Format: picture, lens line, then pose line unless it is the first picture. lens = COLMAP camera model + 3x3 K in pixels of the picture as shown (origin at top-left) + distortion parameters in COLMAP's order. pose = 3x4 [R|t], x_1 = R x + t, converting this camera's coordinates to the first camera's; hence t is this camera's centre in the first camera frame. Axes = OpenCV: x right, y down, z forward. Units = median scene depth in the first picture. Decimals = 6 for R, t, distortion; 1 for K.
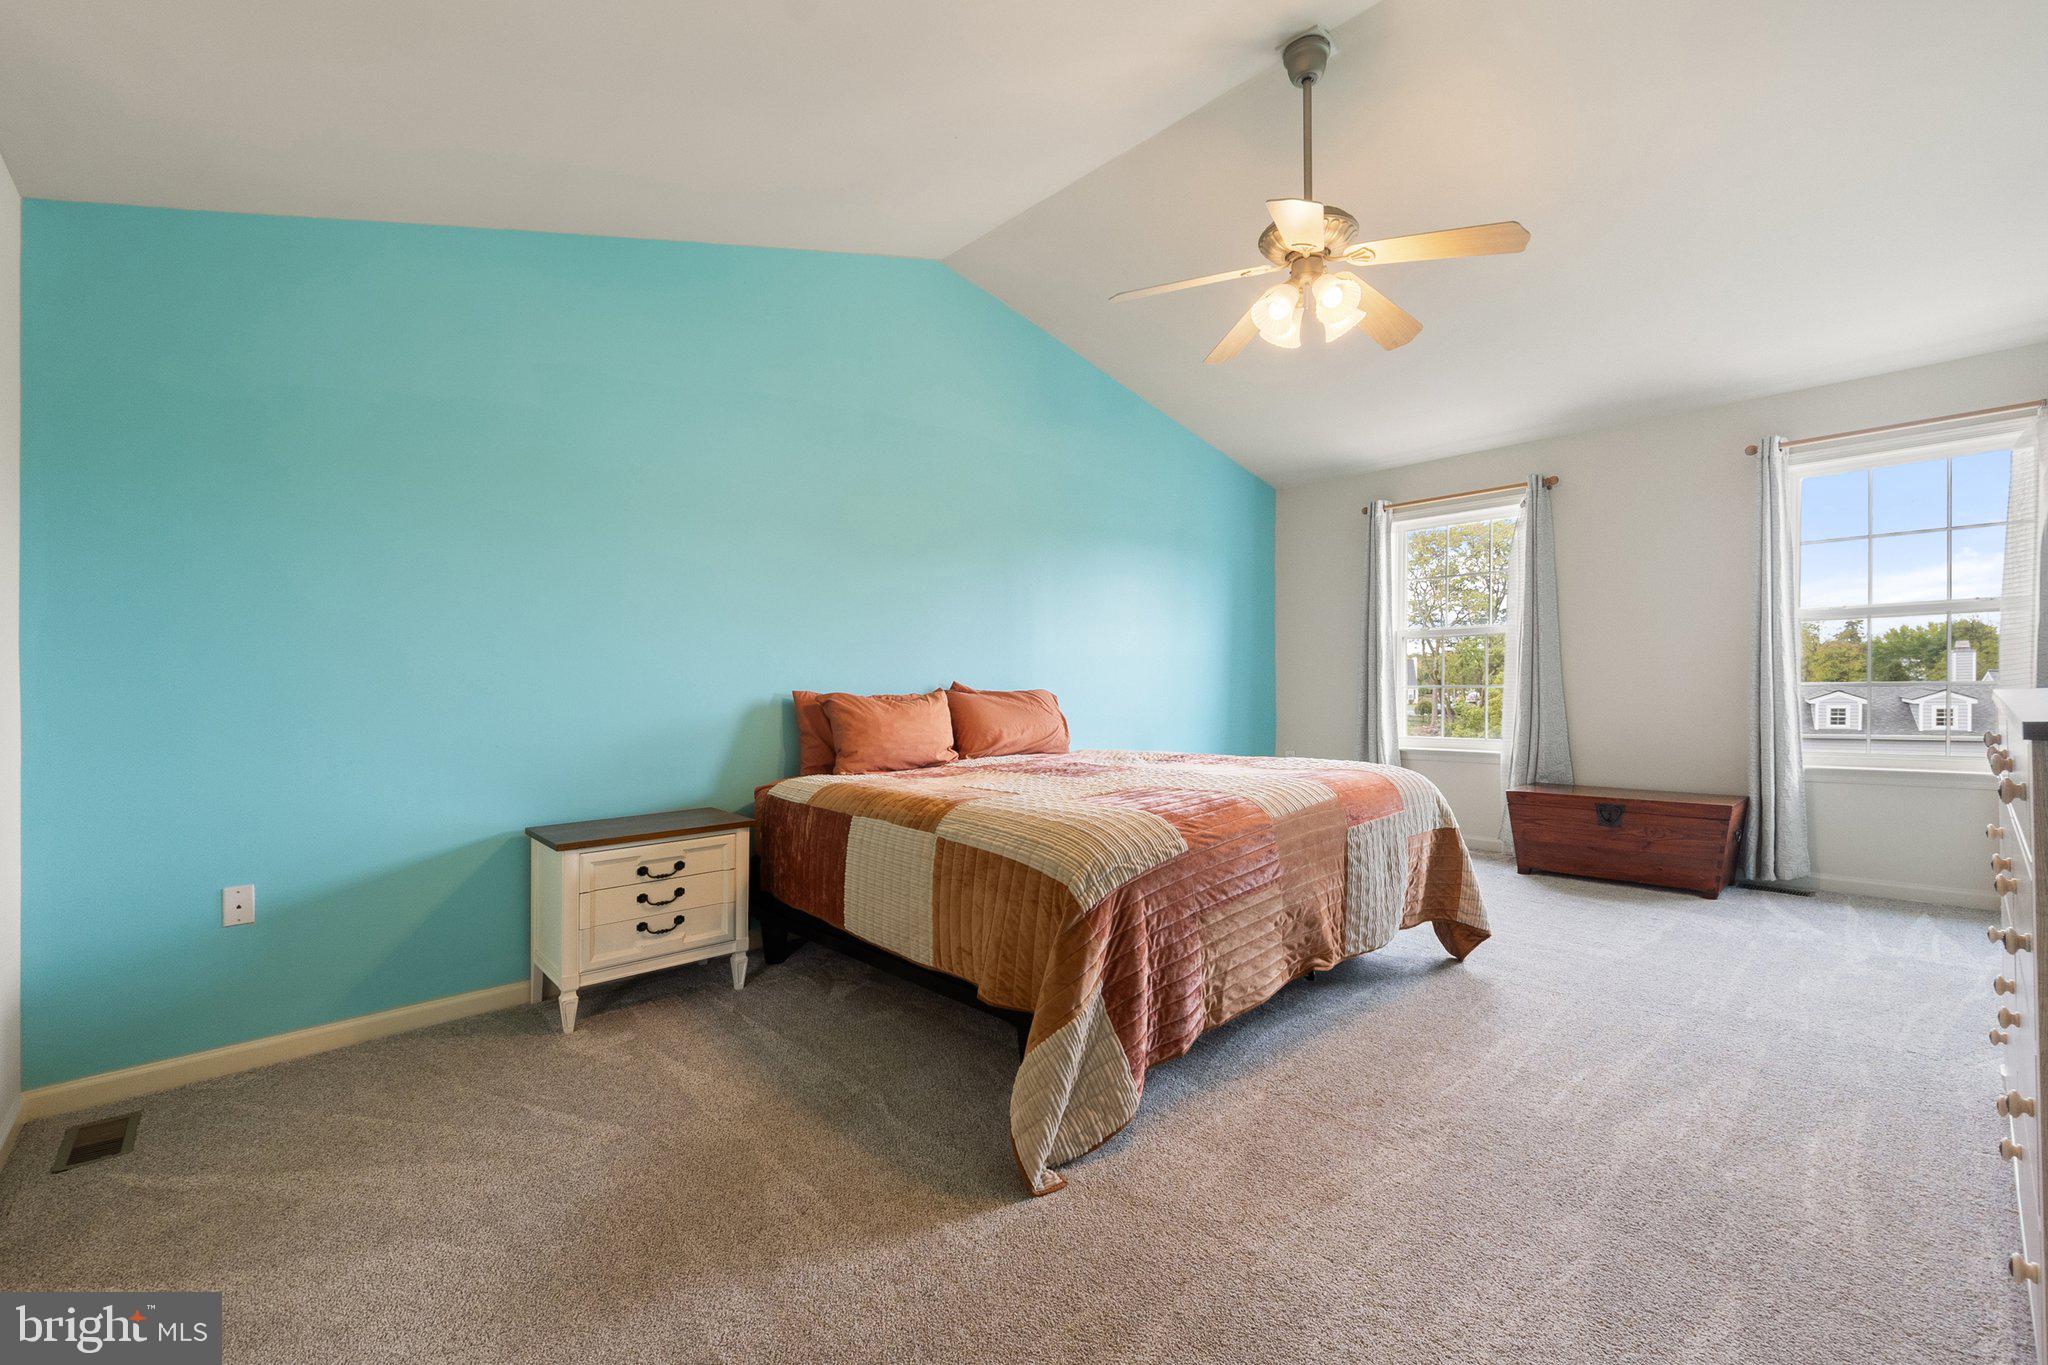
lens RADIAL K [[901.4, 0, 1024.0], [0, 901.4, 682.5], [0, 0, 1]] dist [0.001236, 0.000112]
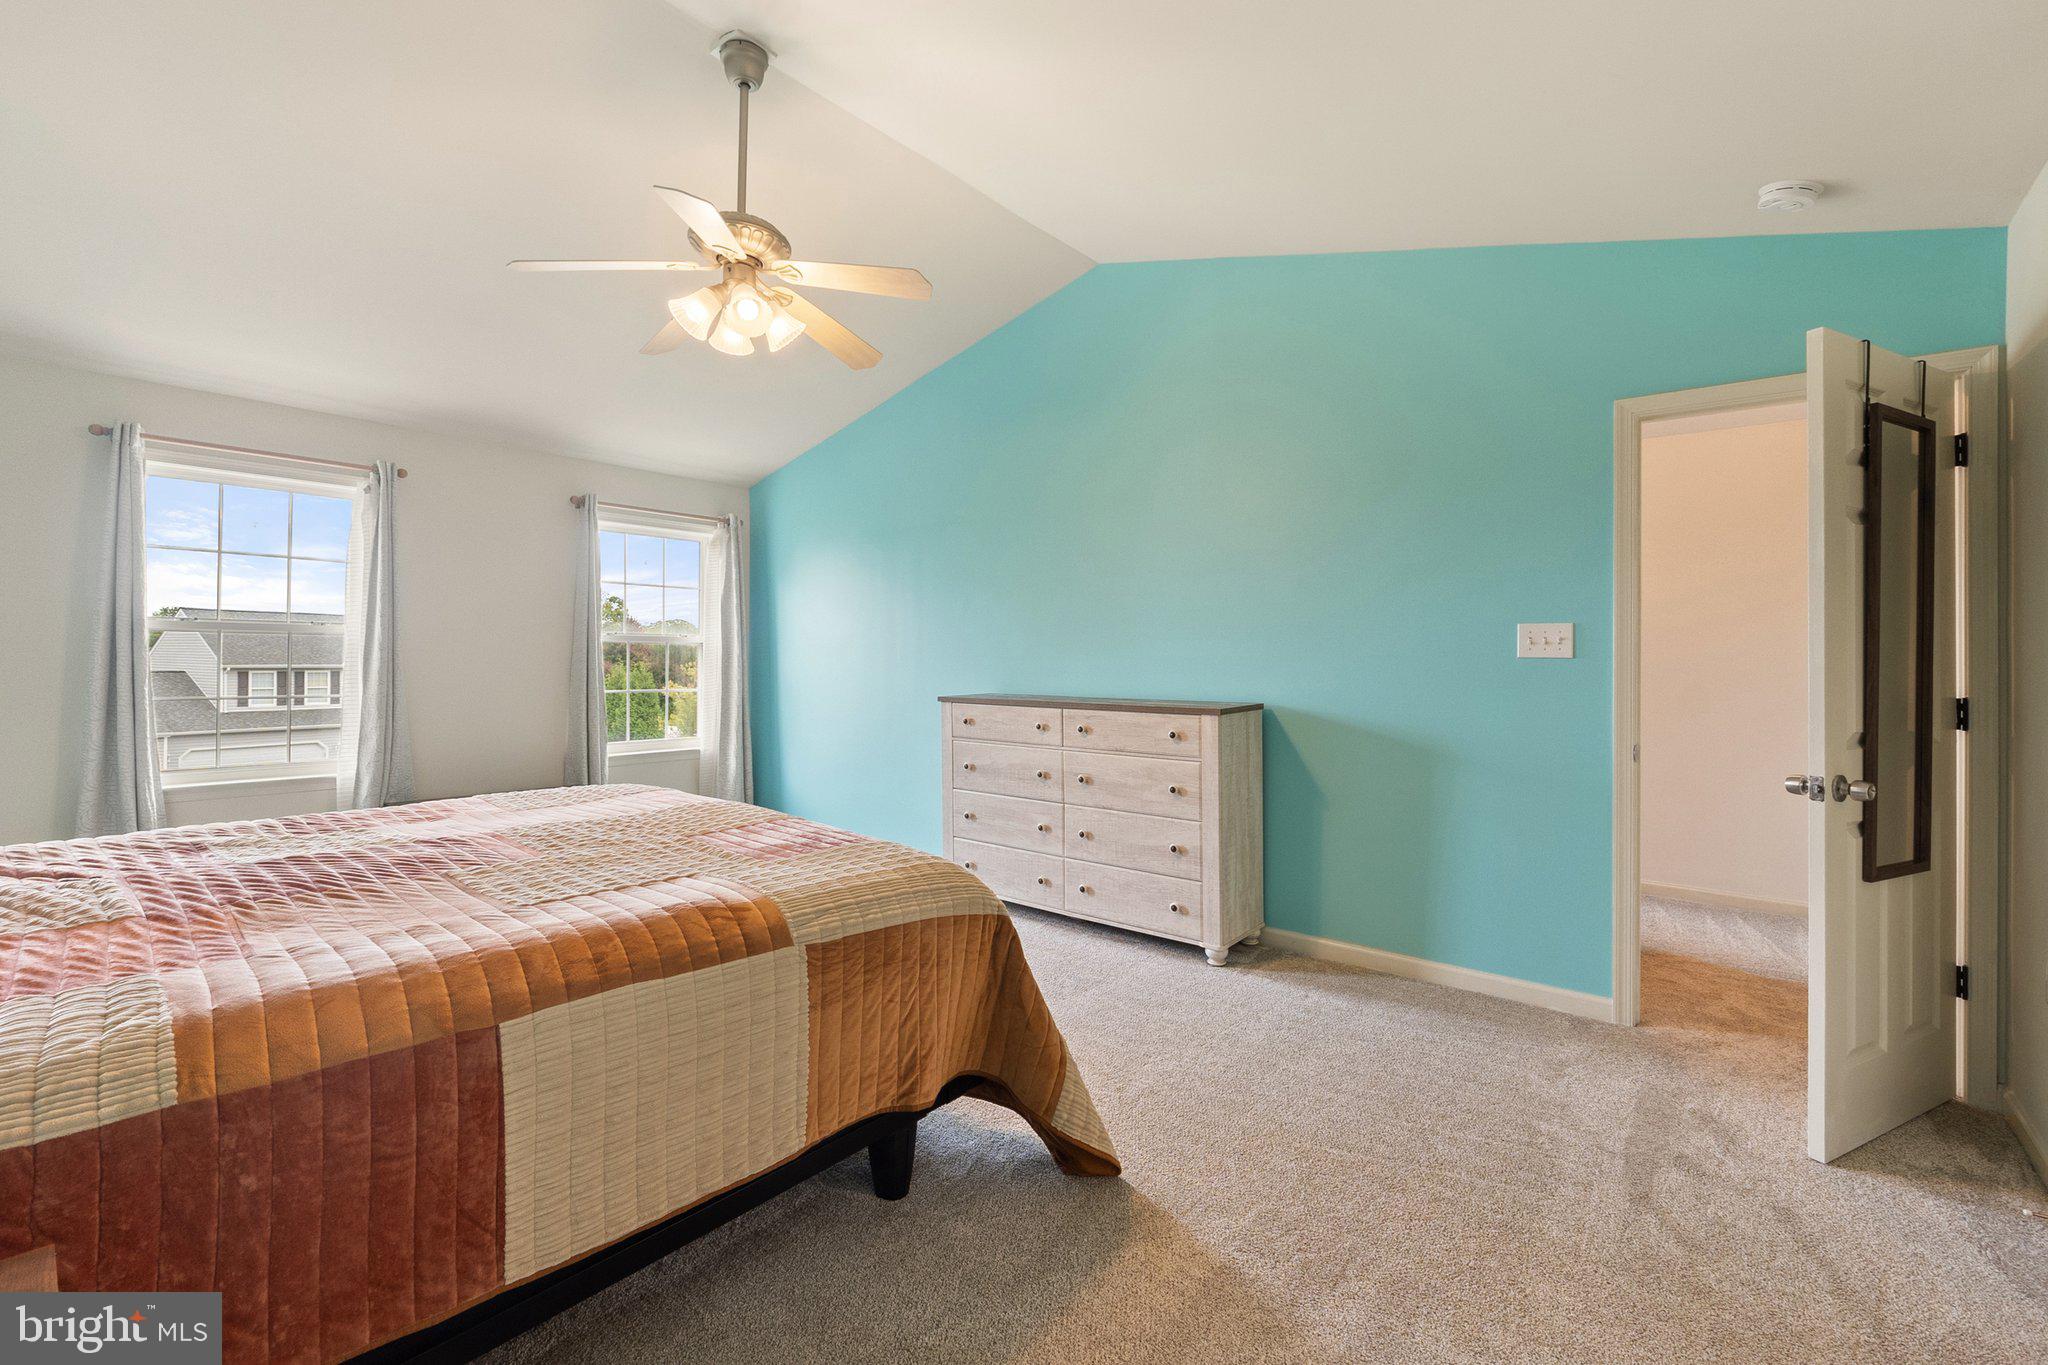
lens RADIAL K [[852.8, 0, 1024.0], [0, 852.8, 682.5], [0, 0, 1]] dist [-0.001269, -0.000051]
pose [[-0.095985, -0.005290, 0.995369, -0.638563], [0.007095, 0.999957, 0.005998, -0.021345], [-0.995357, 0.007638, -0.095943, 0.786484]]
